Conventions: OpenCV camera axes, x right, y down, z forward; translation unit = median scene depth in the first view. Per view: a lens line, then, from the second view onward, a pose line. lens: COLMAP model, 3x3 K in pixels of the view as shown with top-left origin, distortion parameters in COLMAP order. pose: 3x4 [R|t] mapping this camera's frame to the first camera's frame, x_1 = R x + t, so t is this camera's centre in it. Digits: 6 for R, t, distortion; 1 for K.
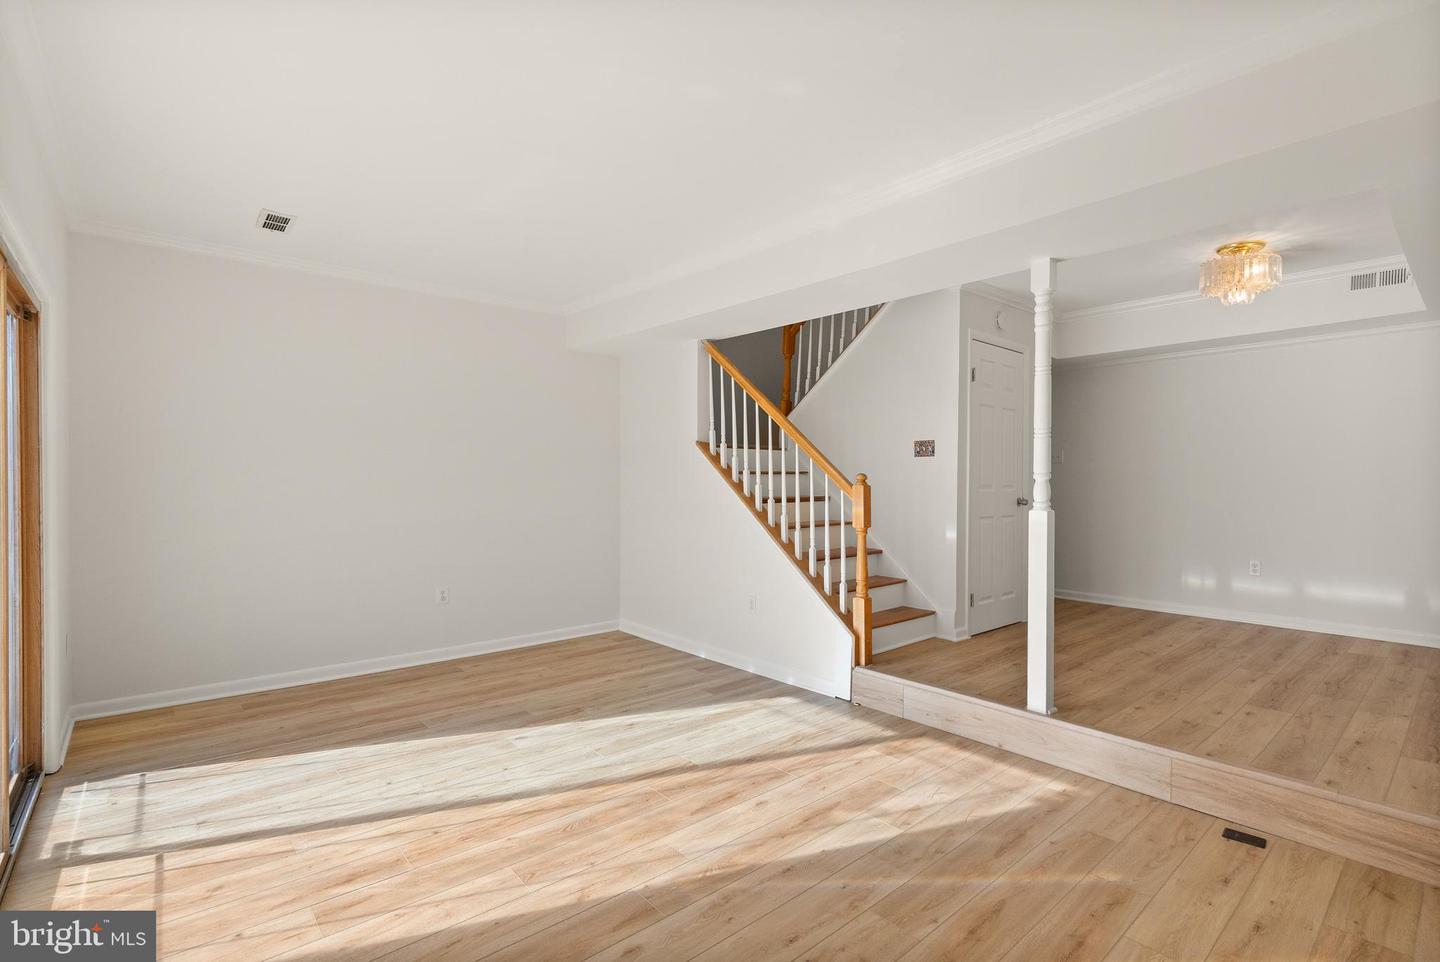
lens RADIAL K [[667.4, 0, 721.5], [0, 667.4, 483.1], [0, 0, 1]] dist [-0.002490, 0.001384]
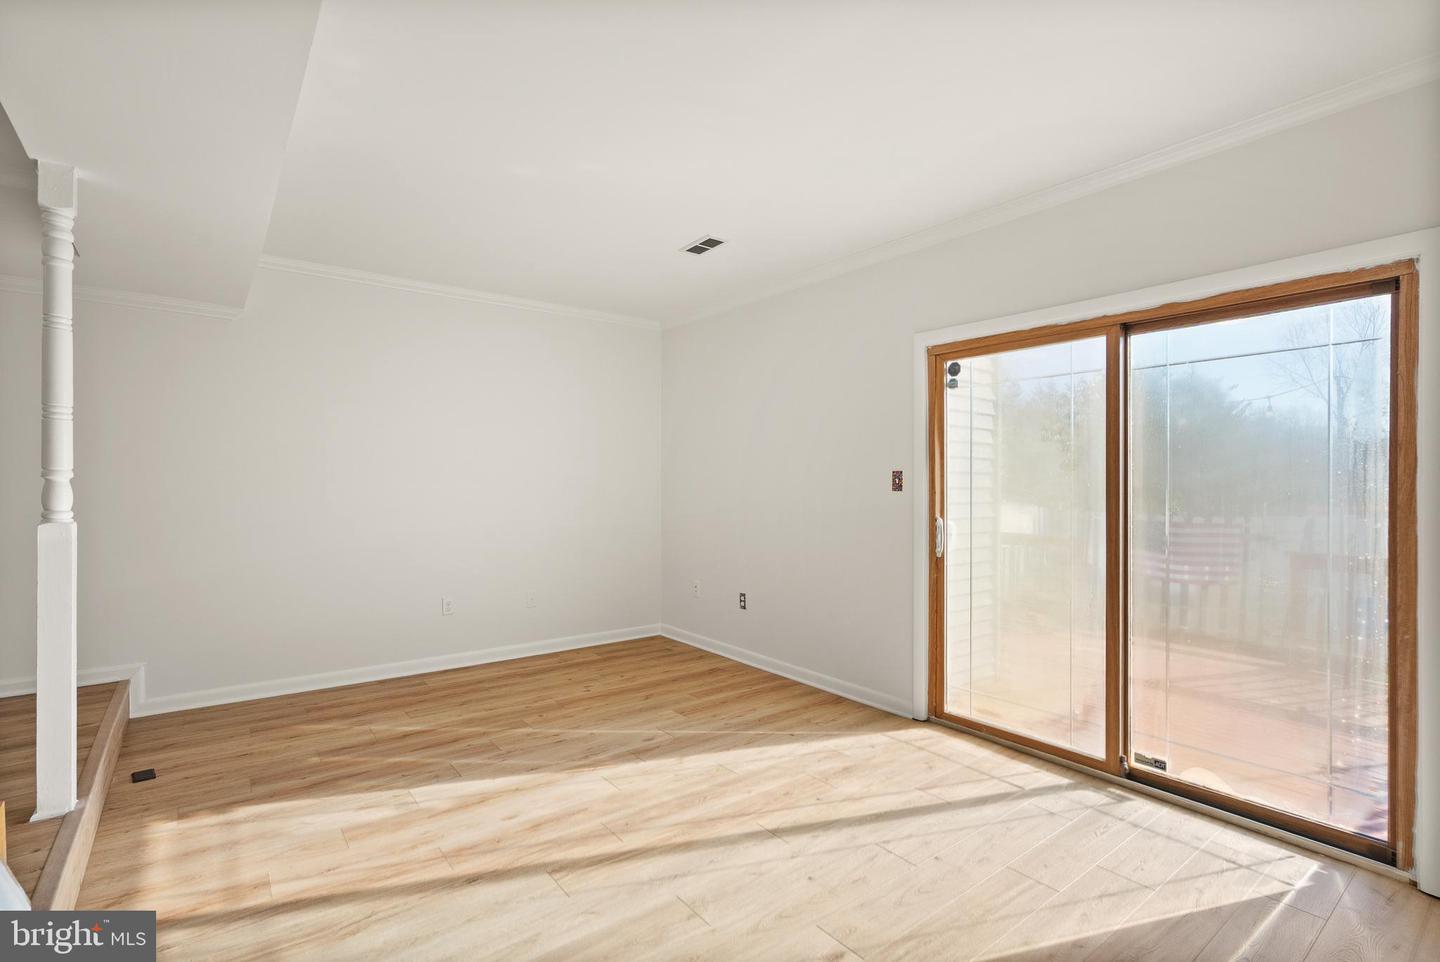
lens RADIAL K [[667.4, 0, 707.6], [0, 667.4, 483.3], [0, 0, 1]] dist [-0.002490, 0.001384]
pose [[-0.997344, -0.008506, 0.072330, -0.202651], [-0.008315, 0.999961, 0.002940, -0.006260], [-0.072352, 0.002331, -0.997376, 1.356350]]
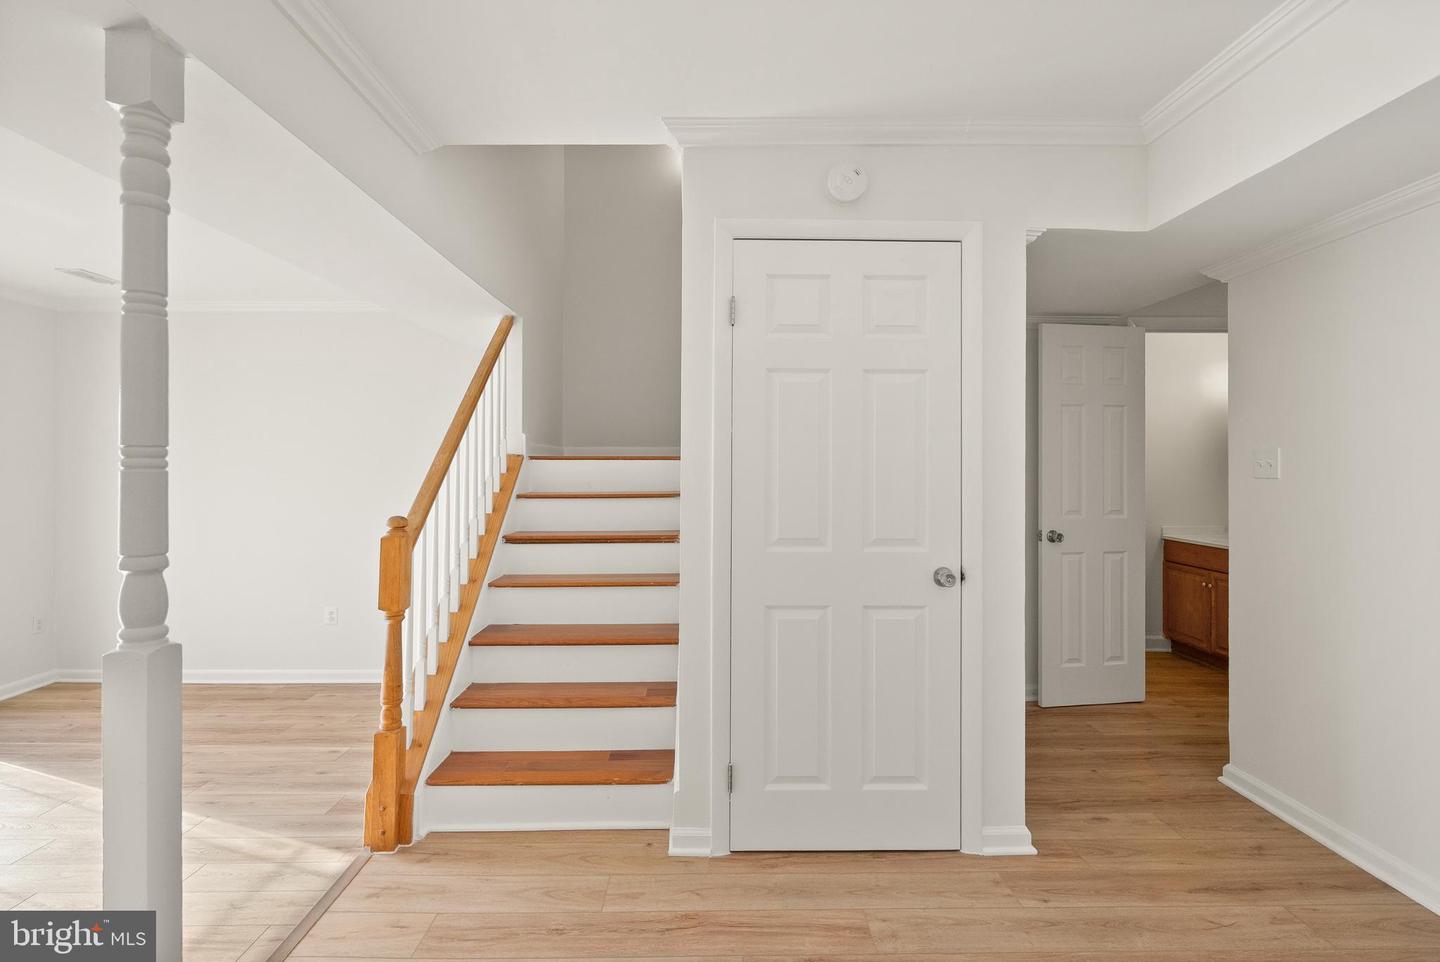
lens RADIAL K [[667.4, 0, 727.9], [0, 667.4, 470.3], [0, 0, 1]] dist [-0.002490, 0.001384]
pose [[0.765902, -0.003984, -0.642945, 0.836447], [0.002782, 0.999992, -0.002882, -0.056445], [0.642952, 0.000418, 0.765907, 0.765165]]
